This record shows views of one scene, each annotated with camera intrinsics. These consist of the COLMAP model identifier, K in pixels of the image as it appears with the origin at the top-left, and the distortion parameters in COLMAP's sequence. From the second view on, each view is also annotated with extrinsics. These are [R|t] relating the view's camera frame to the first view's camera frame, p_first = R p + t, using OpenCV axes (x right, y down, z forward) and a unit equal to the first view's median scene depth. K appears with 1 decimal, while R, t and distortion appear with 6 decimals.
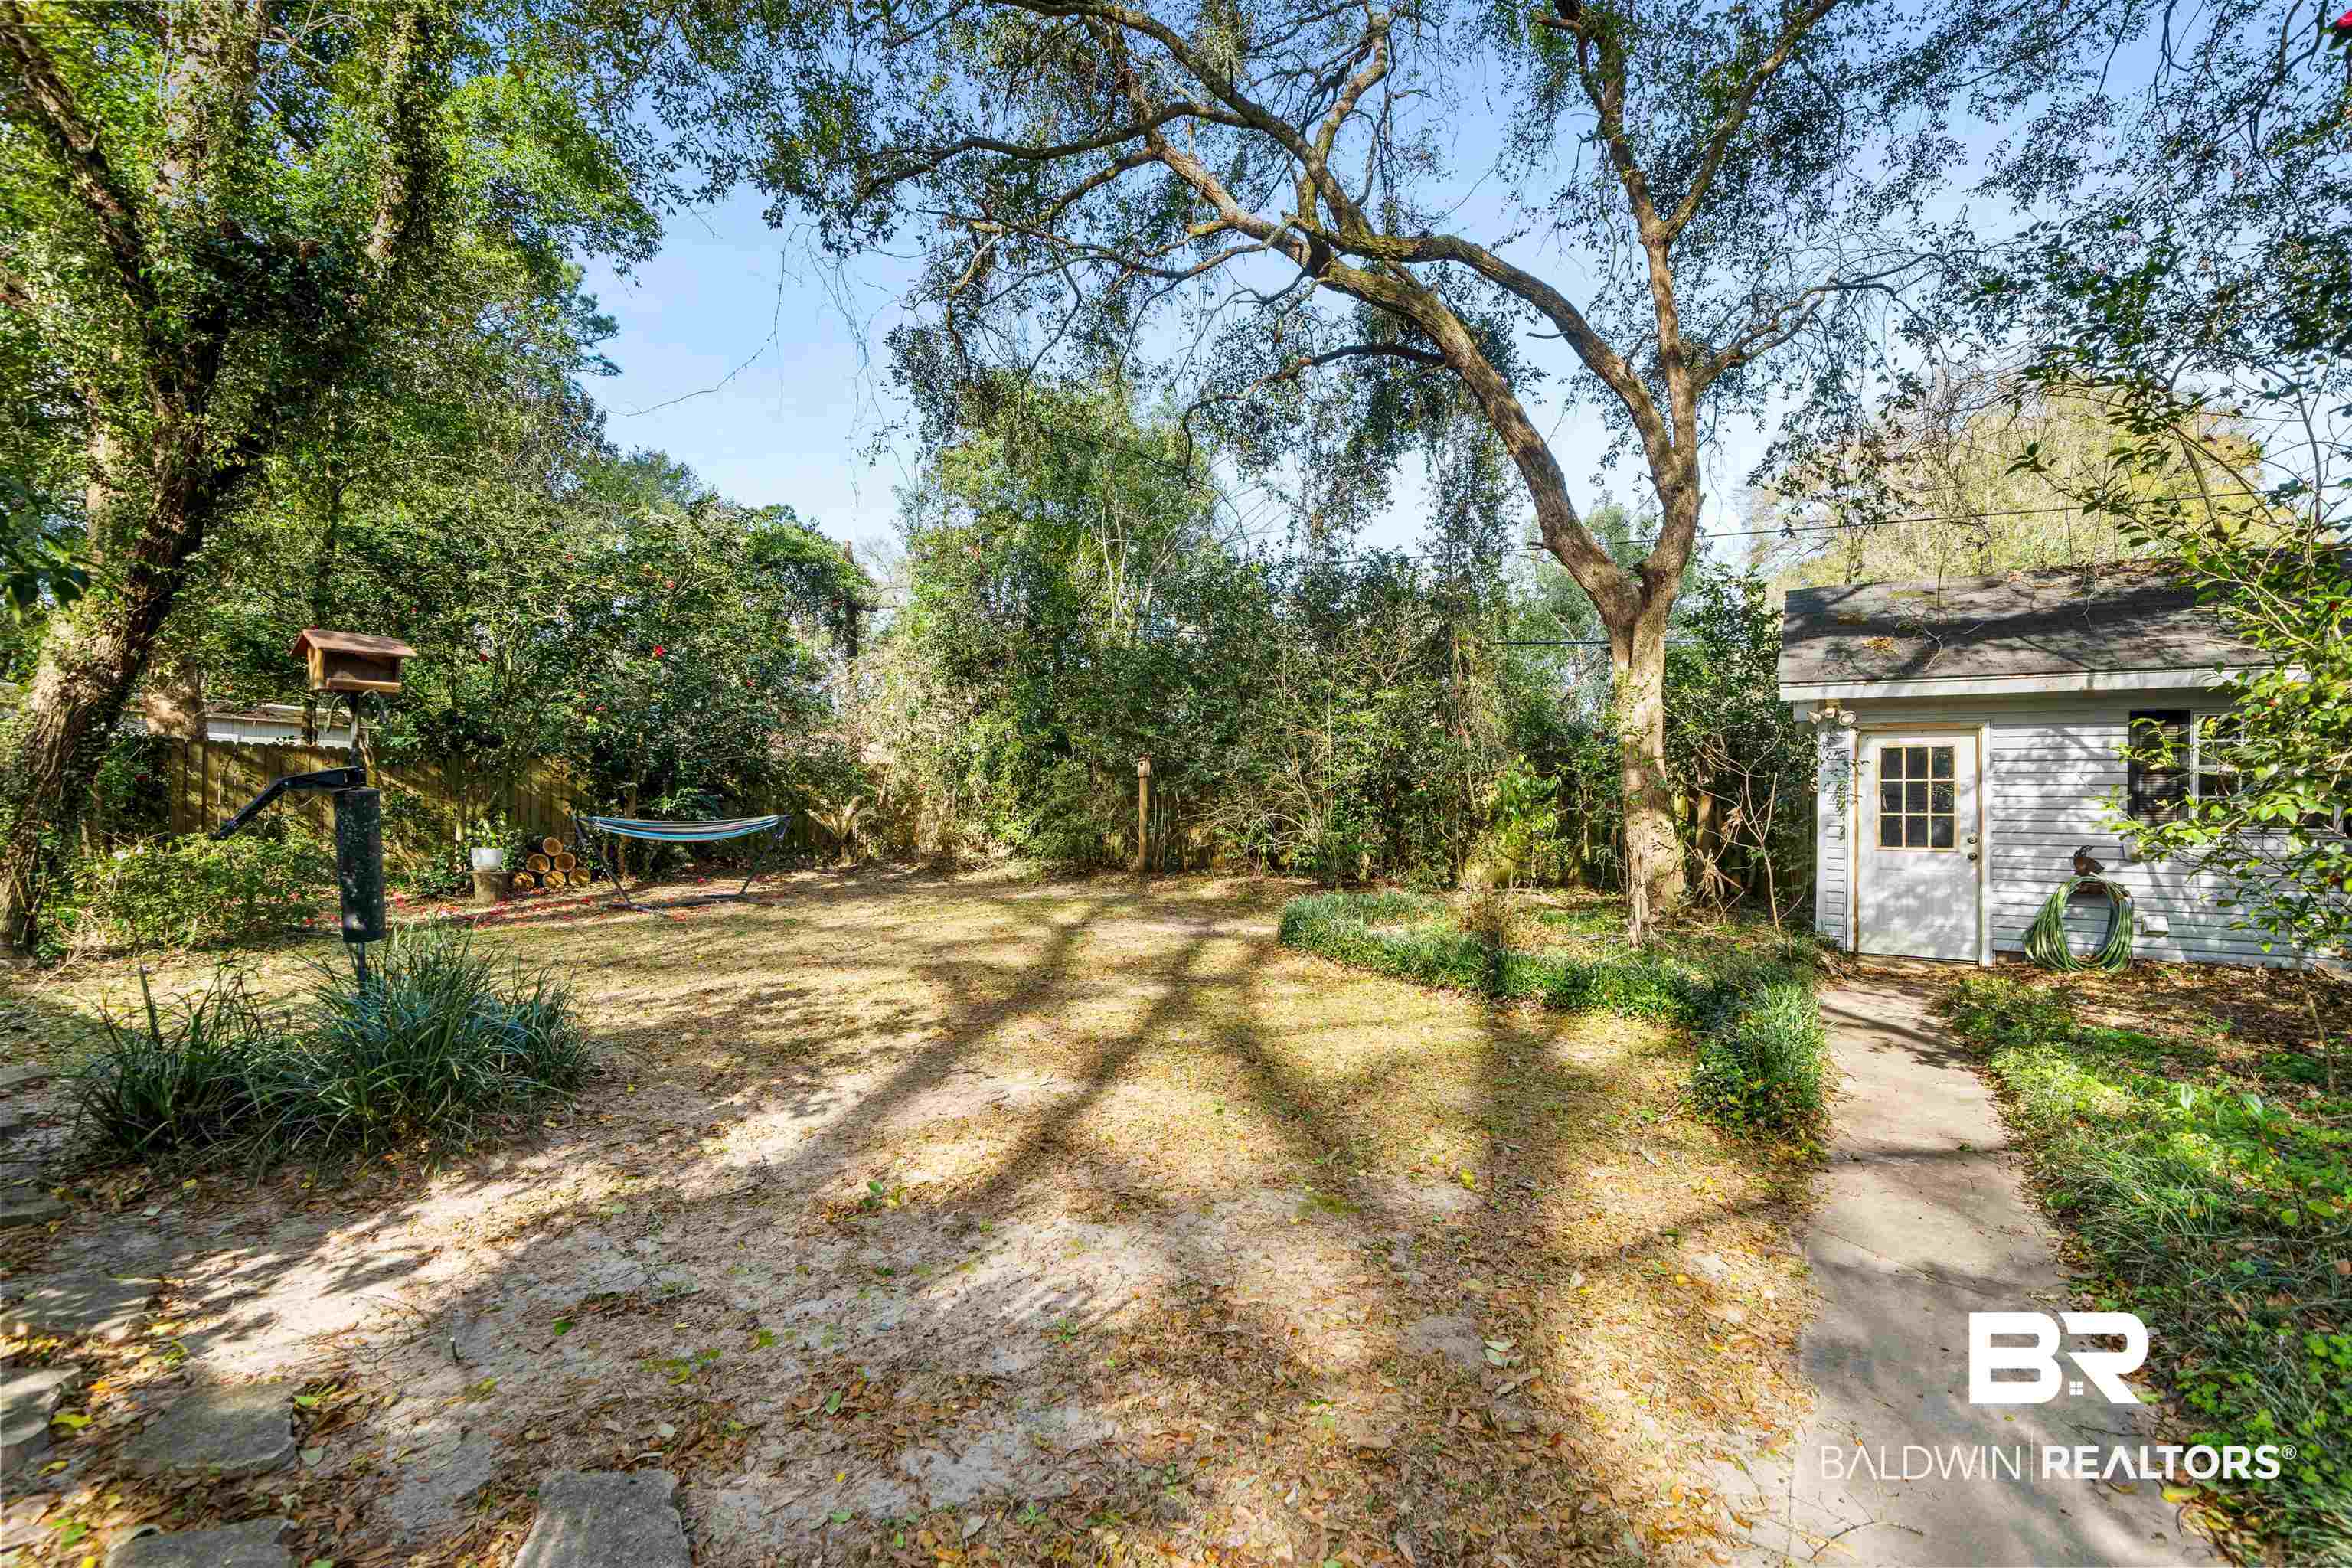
lens RADIAL K [[1045.5, 0, 1181.4], [0, 1045.5, 798.6], [0, 0, 1]] dist [0.000542, 0.000624]
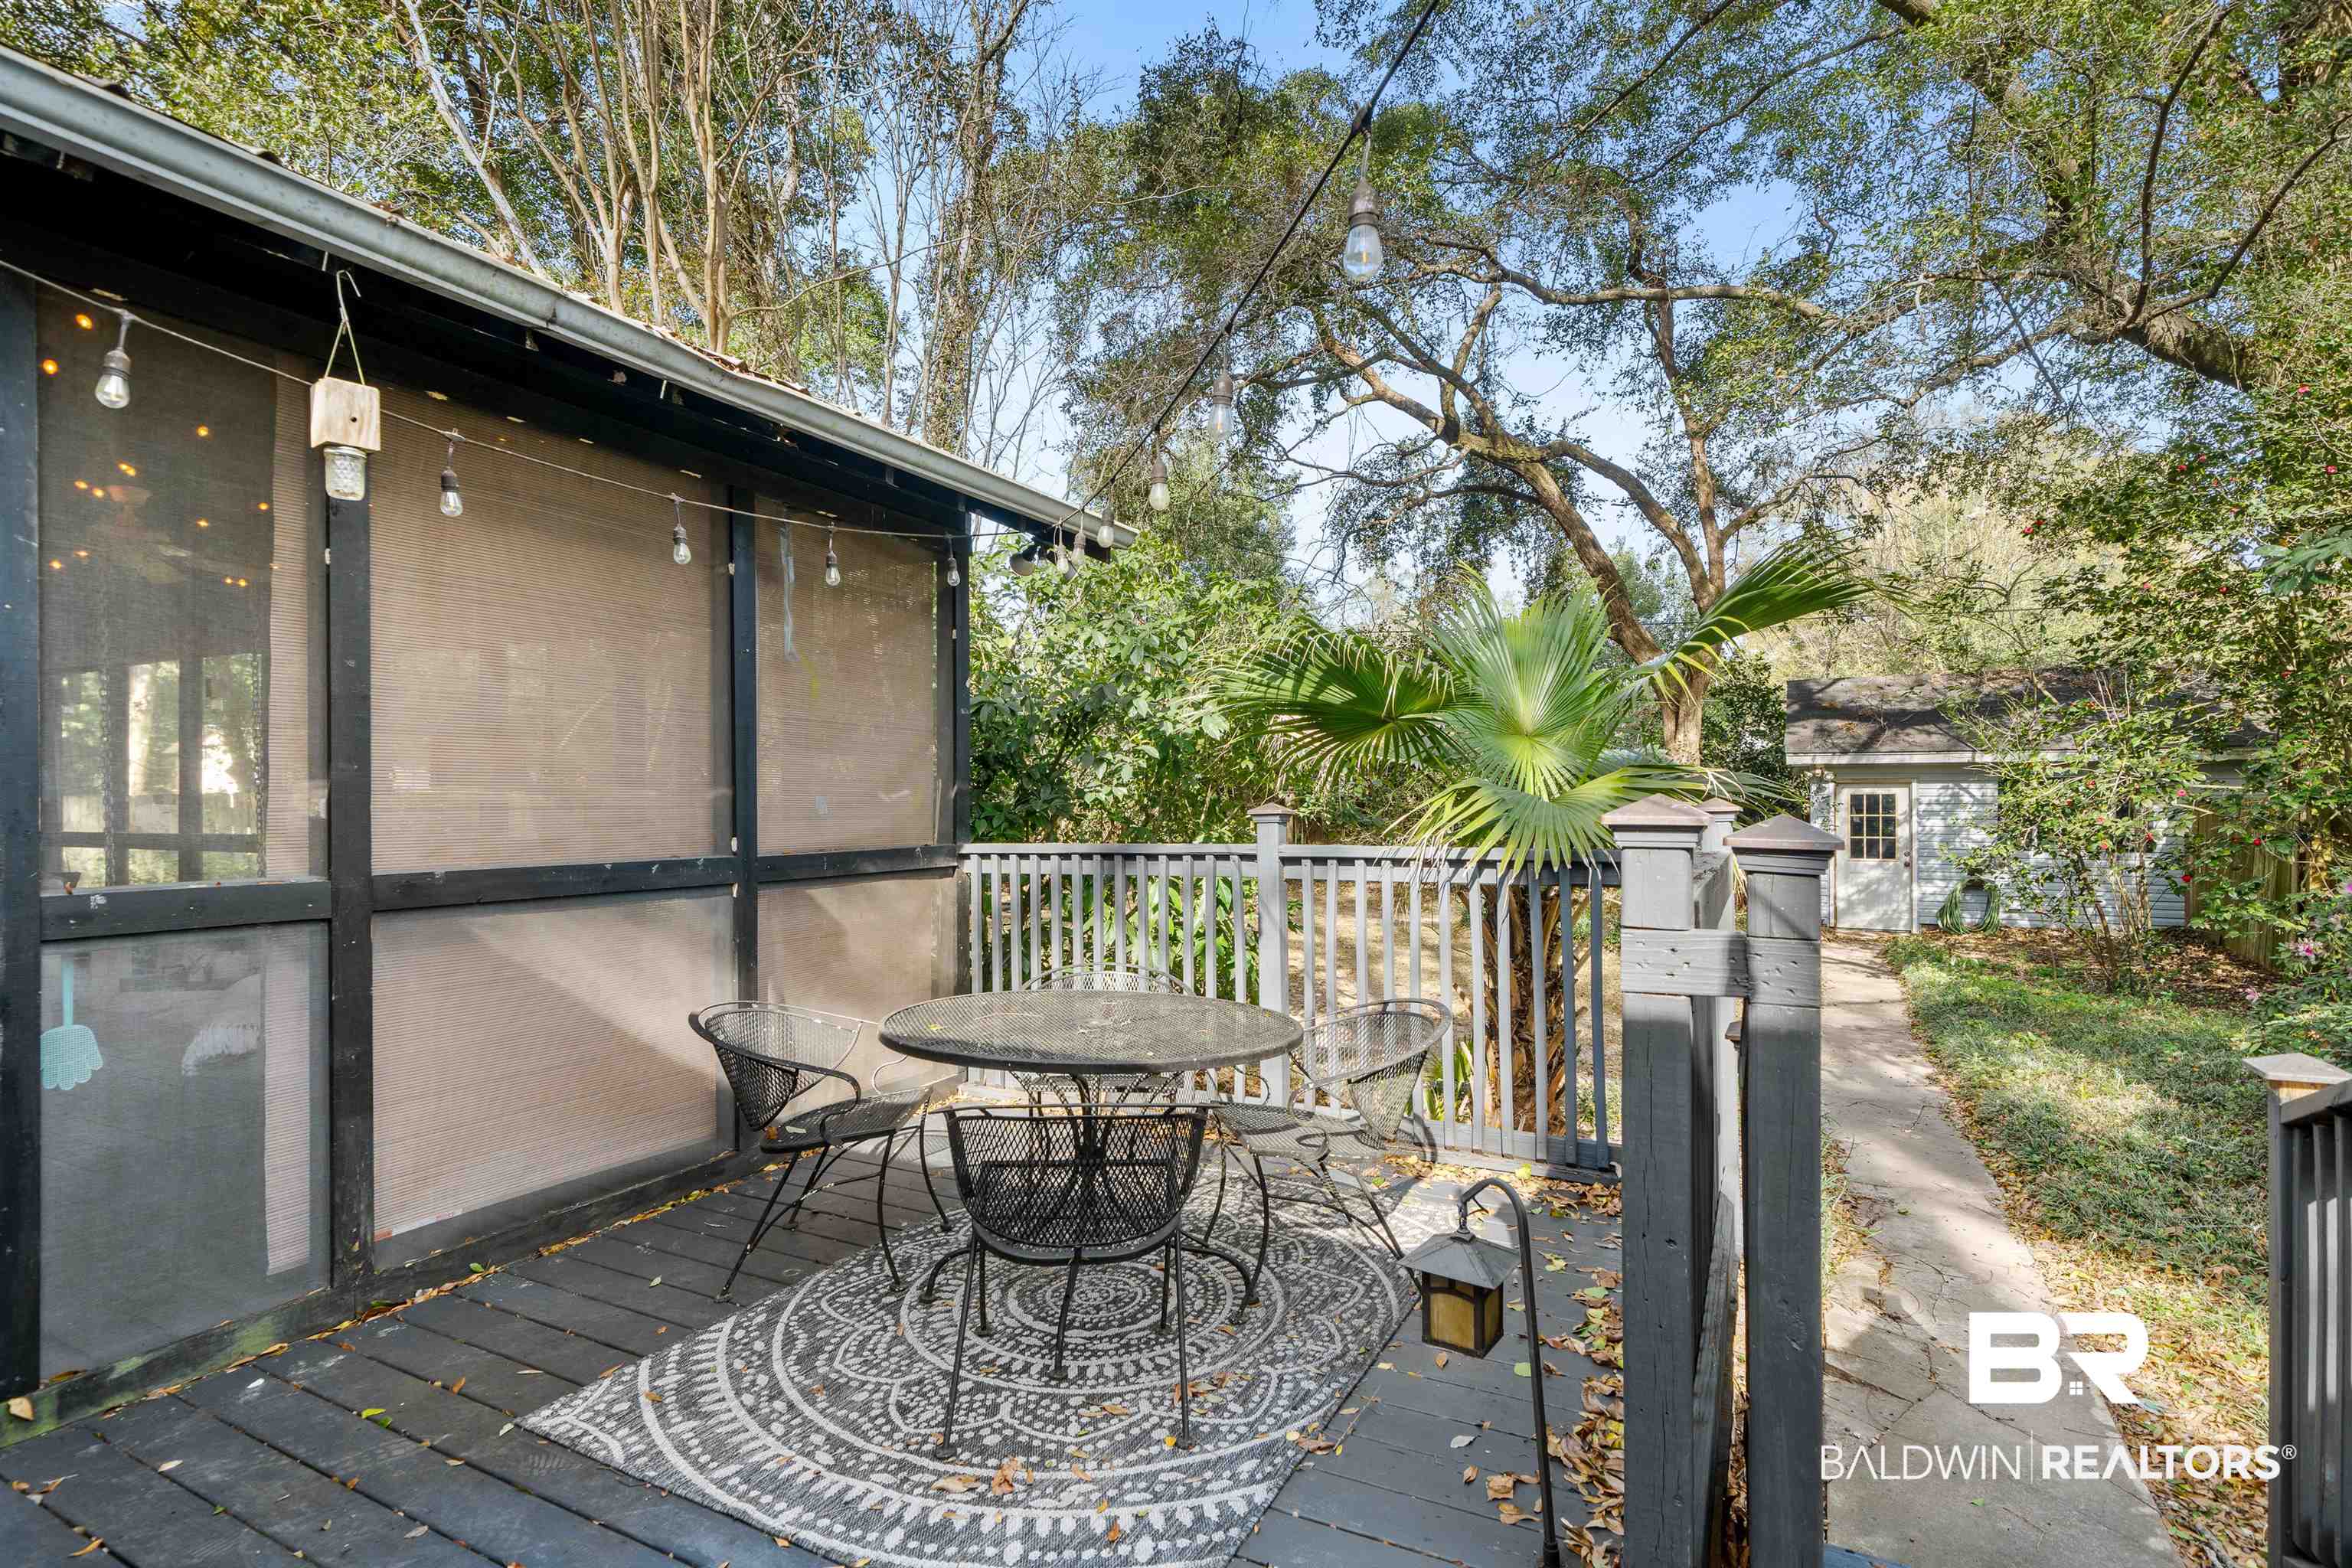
lens RADIAL K [[1138.3, 0, 1186.4], [0, 1138.3, 801.9], [0, 0, 1]] dist [-0.001360, -0.000247]
pose [[0.998671, -0.008810, 0.050770, -0.398522], [0.008841, 0.999961, -0.000393, -0.046432], [-0.050765, 0.000842, 0.998710, -0.634257]]
